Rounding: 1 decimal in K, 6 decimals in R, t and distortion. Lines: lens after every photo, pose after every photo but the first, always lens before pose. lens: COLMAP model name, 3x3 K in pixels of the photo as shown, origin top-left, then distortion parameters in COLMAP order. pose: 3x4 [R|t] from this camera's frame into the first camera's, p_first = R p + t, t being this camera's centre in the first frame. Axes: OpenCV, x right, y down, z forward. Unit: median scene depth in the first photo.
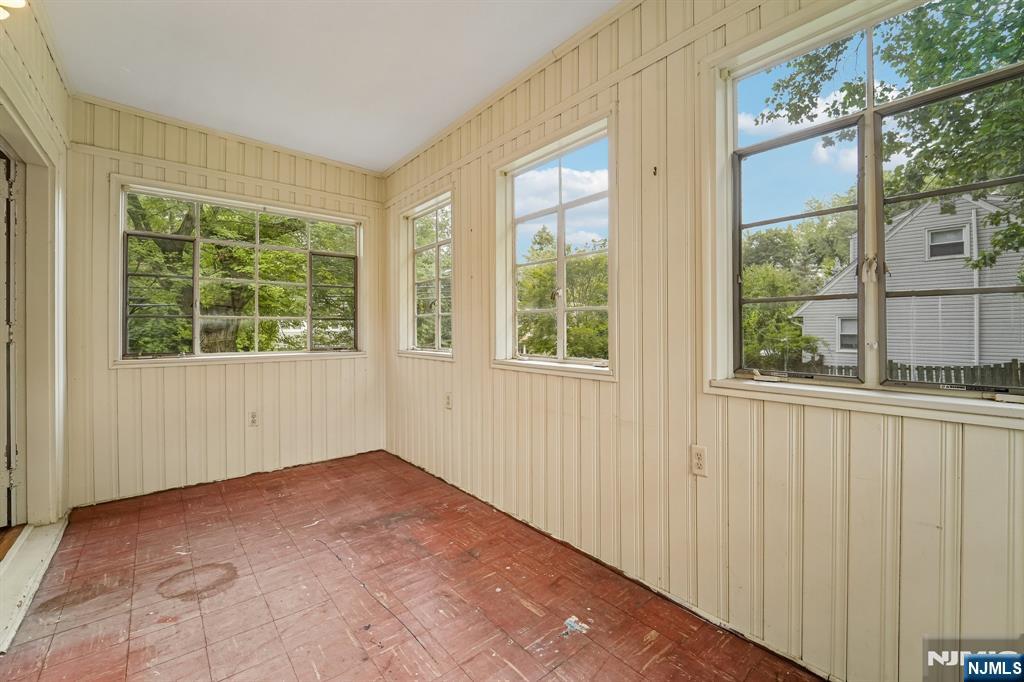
lens RADIAL K [[423.4, 0, 512.0], [0, 423.4, 341.0], [0, 0, 1]] dist [-0.017445, -0.000036]
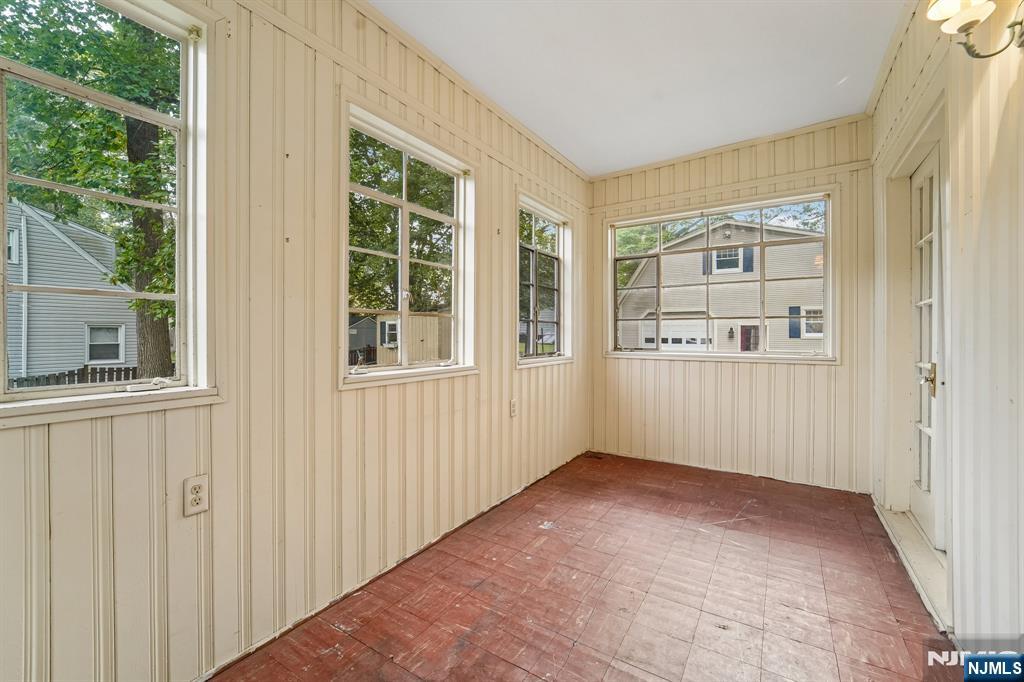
lens RADIAL K [[423.4, 0, 512.0], [0, 423.4, 341.0], [0, 0, 1]] dist [-0.017445, -0.000036]
pose [[-0.305465, -0.008295, 0.952167, -0.985947], [0.032449, 0.999291, 0.019115, -0.022947], [-0.951650, 0.036736, -0.304979, 1.217279]]
